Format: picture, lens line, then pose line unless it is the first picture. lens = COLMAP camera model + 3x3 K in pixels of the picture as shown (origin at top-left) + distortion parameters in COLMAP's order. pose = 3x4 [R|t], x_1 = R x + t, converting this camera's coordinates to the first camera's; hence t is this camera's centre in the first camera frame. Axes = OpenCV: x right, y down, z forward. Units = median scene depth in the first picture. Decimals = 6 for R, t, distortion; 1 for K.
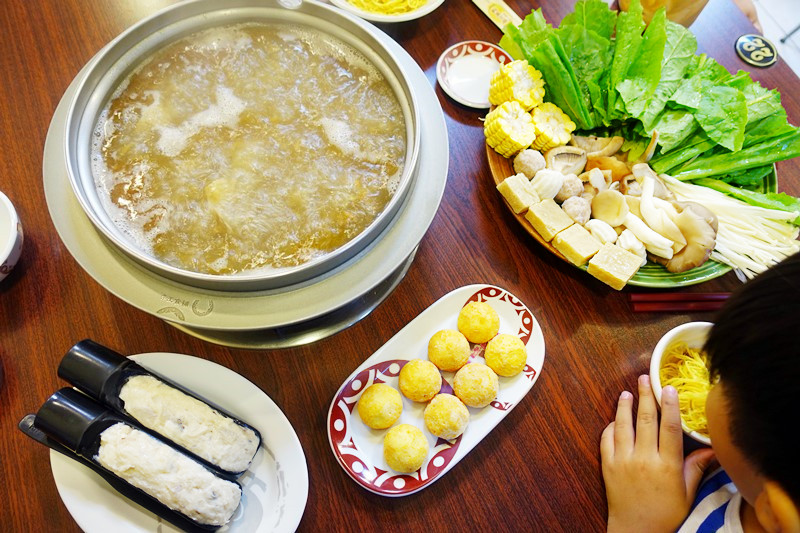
lens RADIAL K [[566.5, 0, 399.8], [0, 566.5, 270.5], [0, 0, 1]] dist [0.026814, -0.013744]
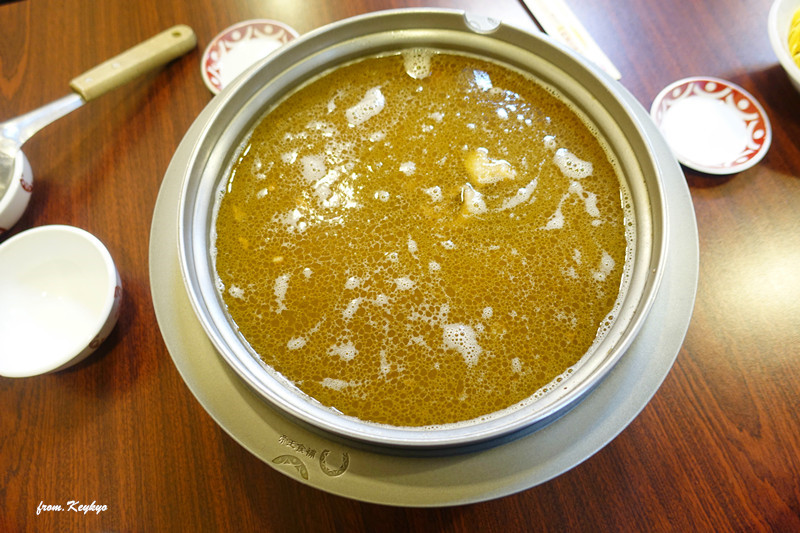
lens RADIAL K [[566.5, 0, 400.5], [0, 566.5, 278.2], [0, 0, 1]] dist [0.026814, -0.013744]
pose [[0.982058, 0.108110, -0.154511, -0.130655], [-0.106212, 0.994132, 0.020516, -0.132948], [0.155823, -0.003737, 0.987778, 0.229520]]
